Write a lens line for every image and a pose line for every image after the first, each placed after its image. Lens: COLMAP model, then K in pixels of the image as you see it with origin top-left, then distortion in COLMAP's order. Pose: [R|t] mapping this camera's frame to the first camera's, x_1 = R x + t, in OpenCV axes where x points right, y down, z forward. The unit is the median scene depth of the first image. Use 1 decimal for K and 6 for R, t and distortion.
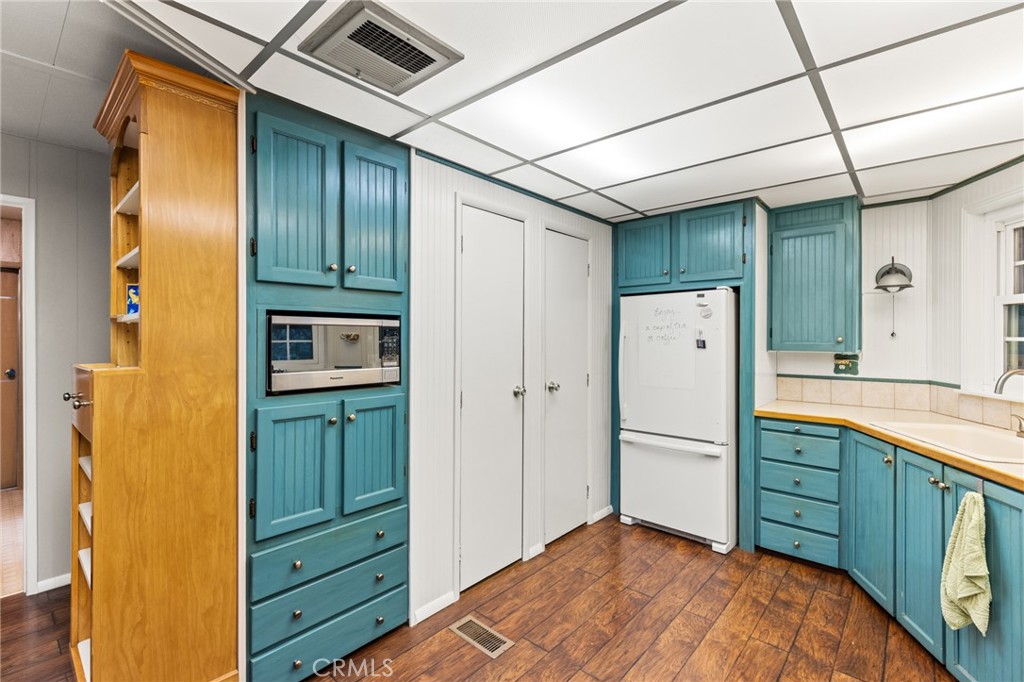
lens RADIAL K [[462.4, 0, 513.4], [0, 462.4, 337.5], [0, 0, 1]] dist [0.008776, -0.000374]
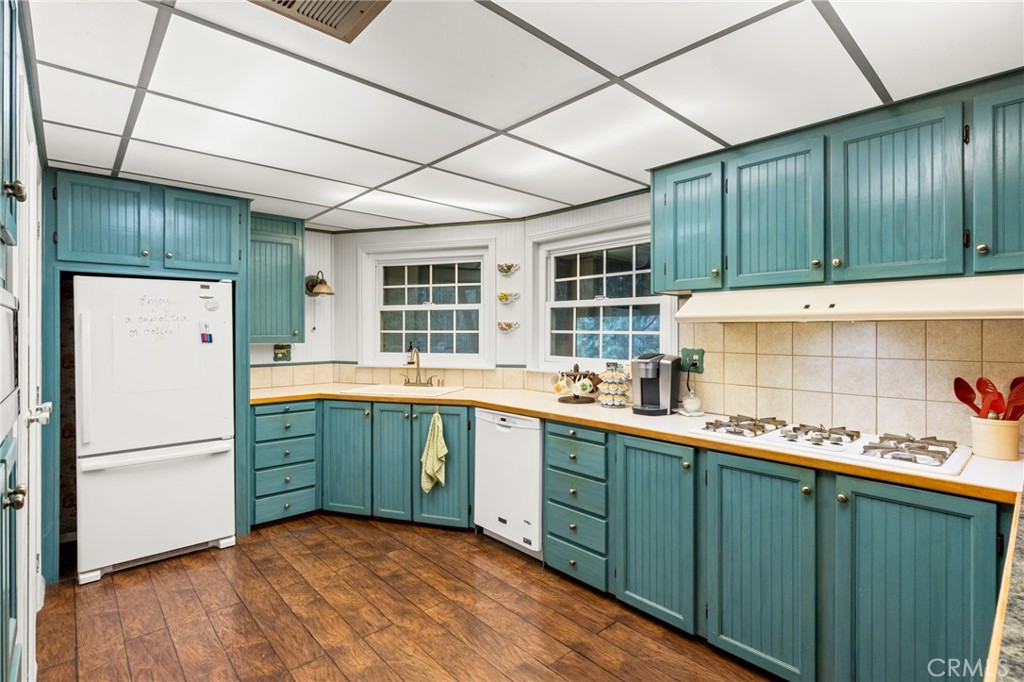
lens RADIAL K [[496.7, 0, 517.8], [0, 496.7, 333.1], [0, 0, 1]] dist [-0.000102, -0.000137]
pose [[0.103415, -0.005033, 0.994626, -0.561077], [0.004431, 0.999980, 0.004599, 0.002381], [-0.994628, 0.003932, 0.103435, 0.275625]]
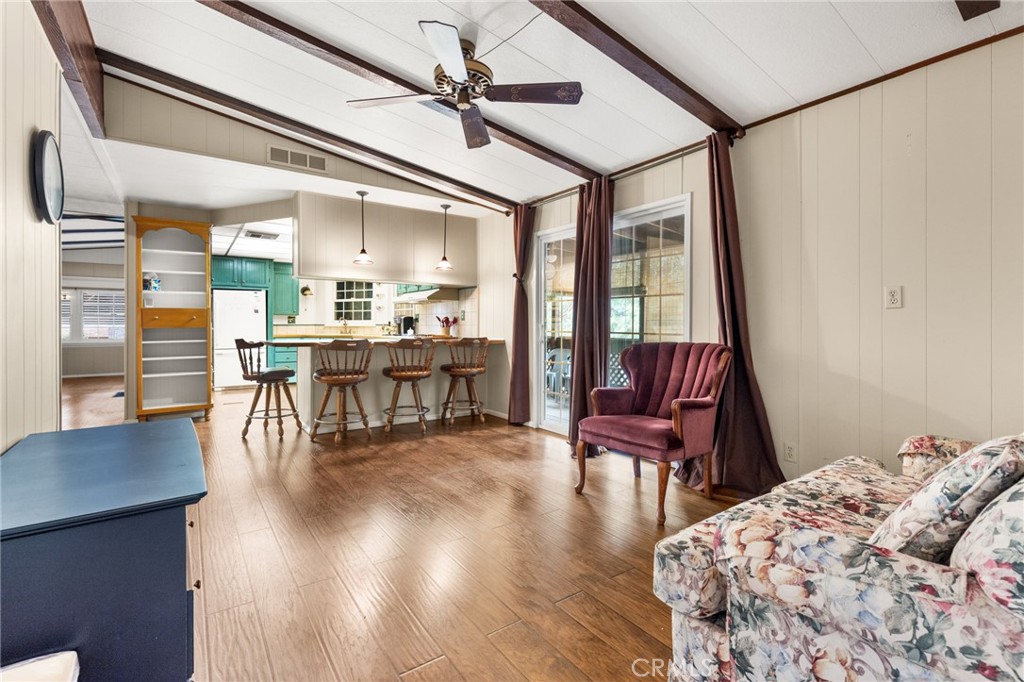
lens RADIAL K [[462.4, 0, 513.7], [0, 462.4, 323.9], [0, 0, 1]] dist [0.008776, -0.000374]
pose [[0.227118, -0.005072, 0.973854, -1.880782], [0.002231, 0.999987, 0.004687, 0.077769], [-0.973865, 0.001108, 0.227126, -1.043850]]
